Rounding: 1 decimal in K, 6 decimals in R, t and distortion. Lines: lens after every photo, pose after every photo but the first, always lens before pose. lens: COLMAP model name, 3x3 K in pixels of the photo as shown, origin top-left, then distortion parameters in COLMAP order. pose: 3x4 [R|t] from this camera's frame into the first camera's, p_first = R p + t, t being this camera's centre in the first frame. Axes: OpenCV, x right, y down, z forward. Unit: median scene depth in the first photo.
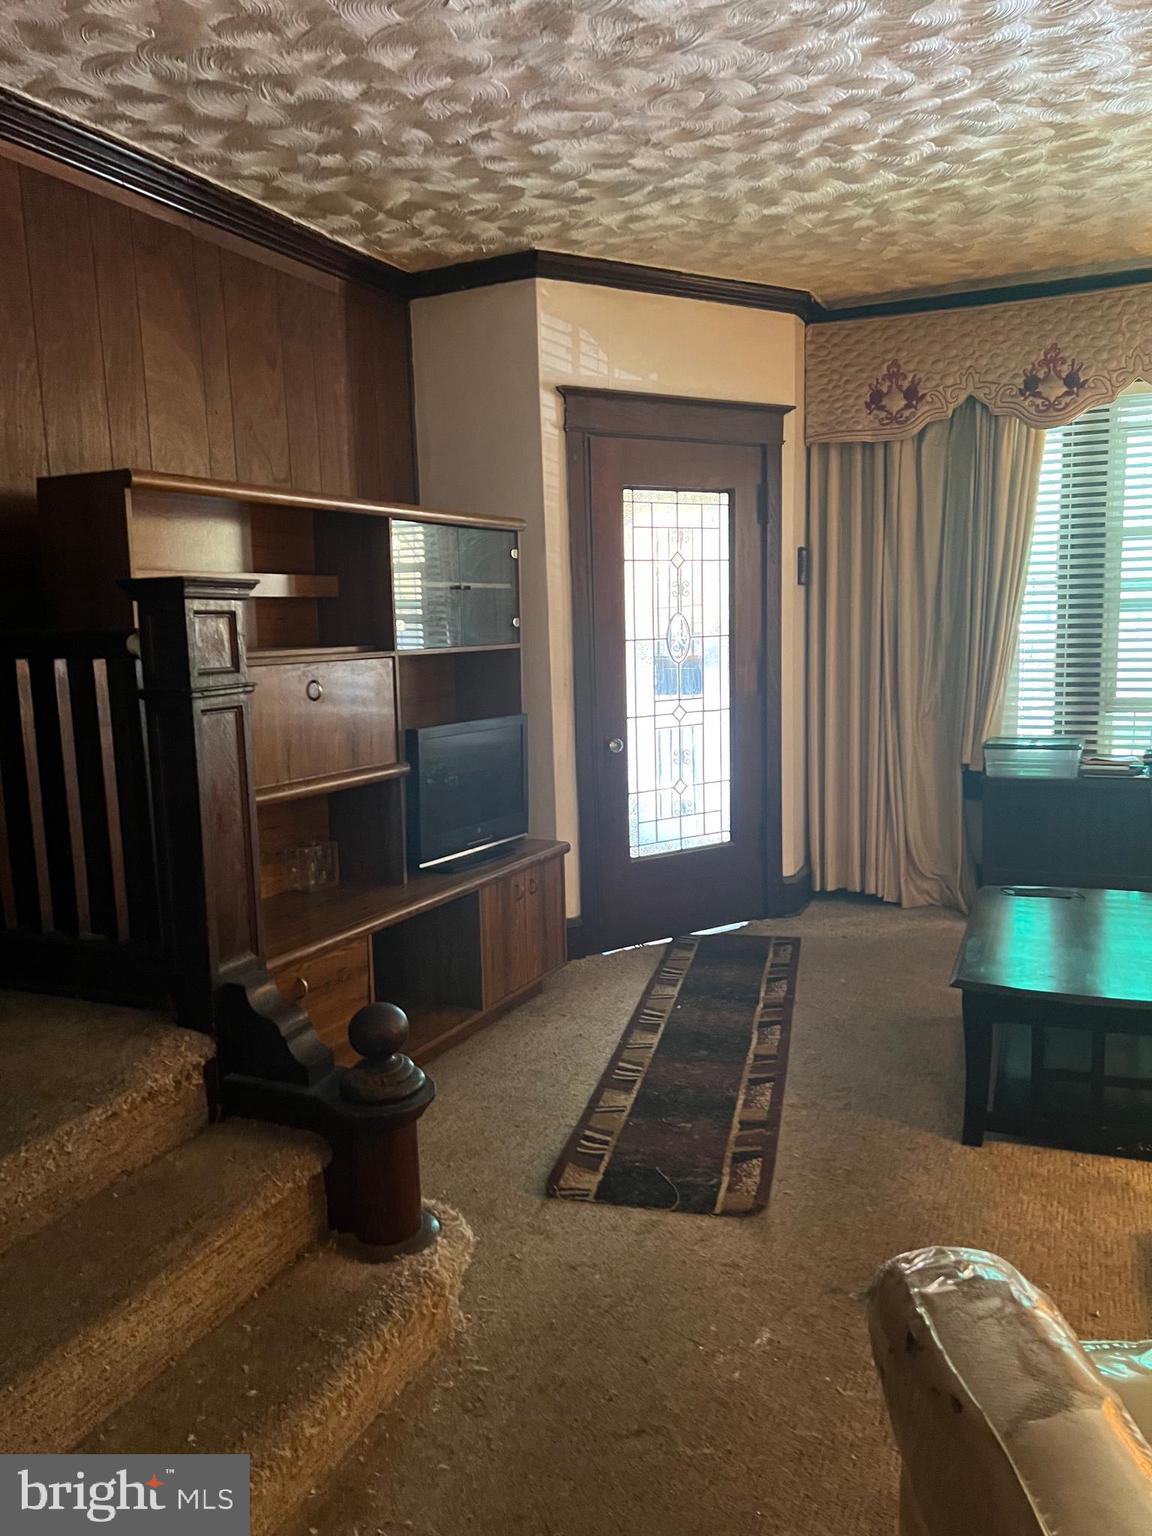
lens RADIAL K [[1148.6, 0, 567.5], [0, 1148.6, 774.9], [0, 0, 1]] dist [0.042144, -0.050937]
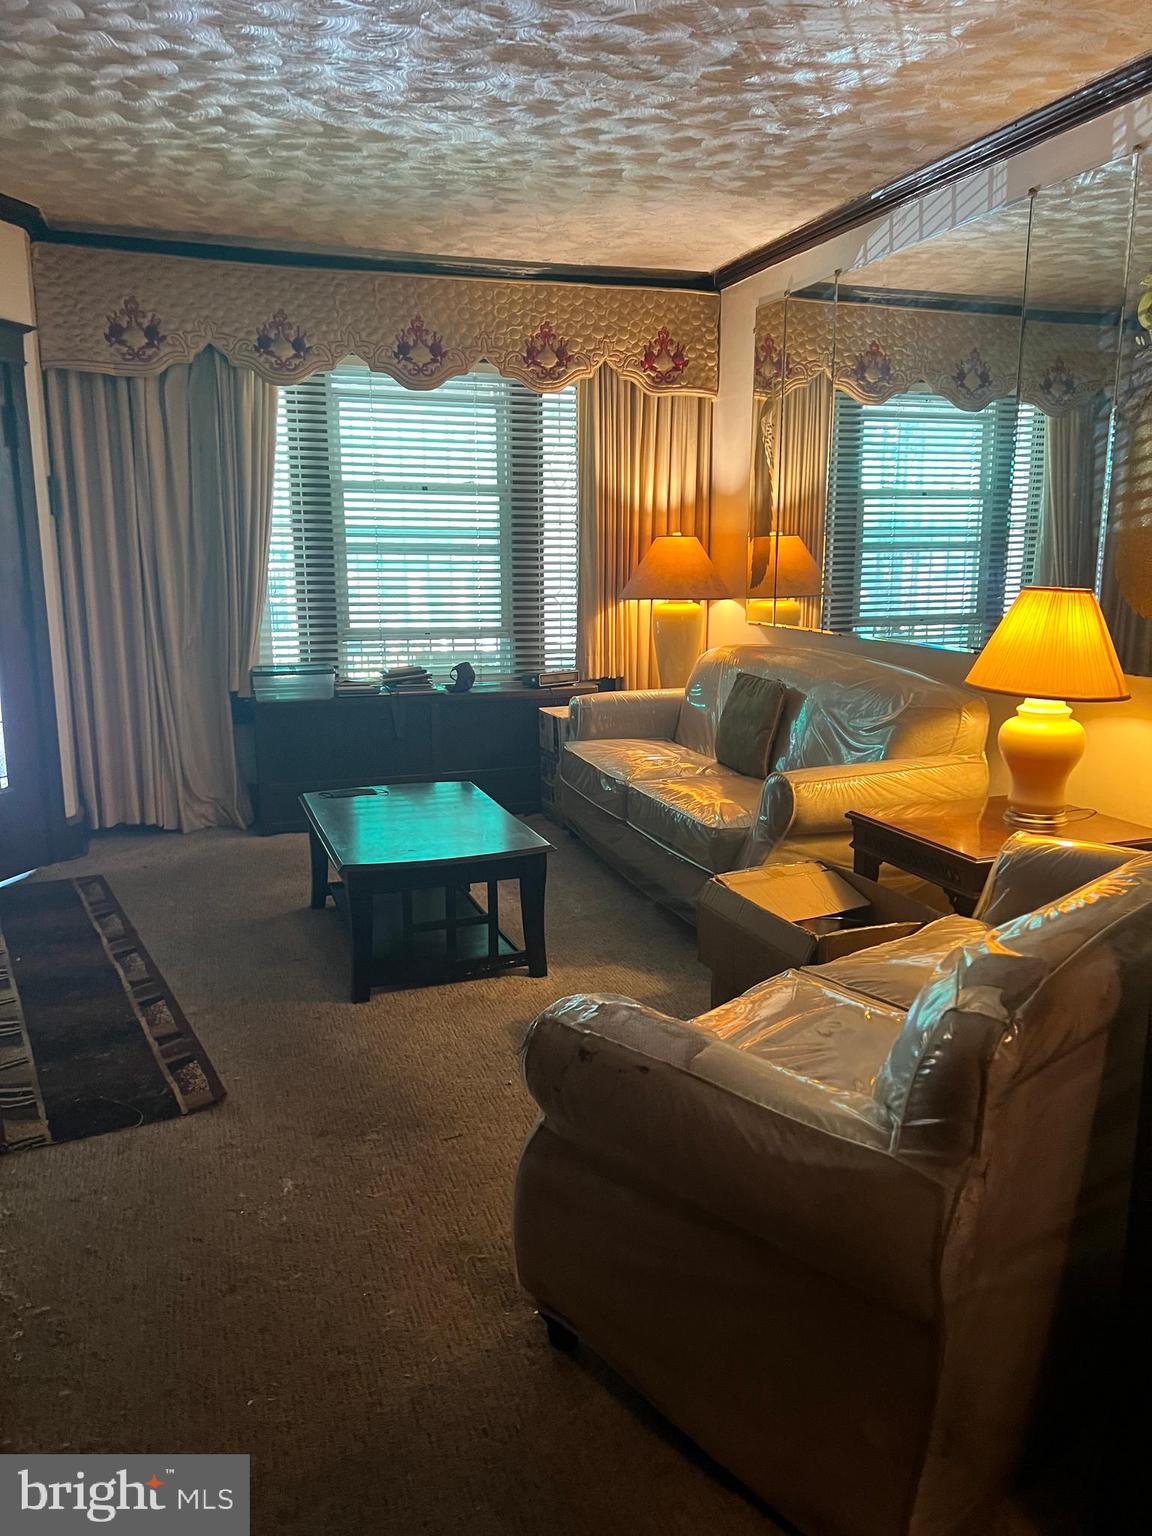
lens RADIAL K [[1148.6, 0, 581.7], [0, 1148.6, 763.0], [0, 0, 1]] dist [0.042144, -0.050937]
pose [[0.733690, -0.096202, 0.672639, -0.159649], [0.068983, 0.995358, 0.067113, 0.007374], [-0.675973, -0.002840, 0.736921, -0.015173]]
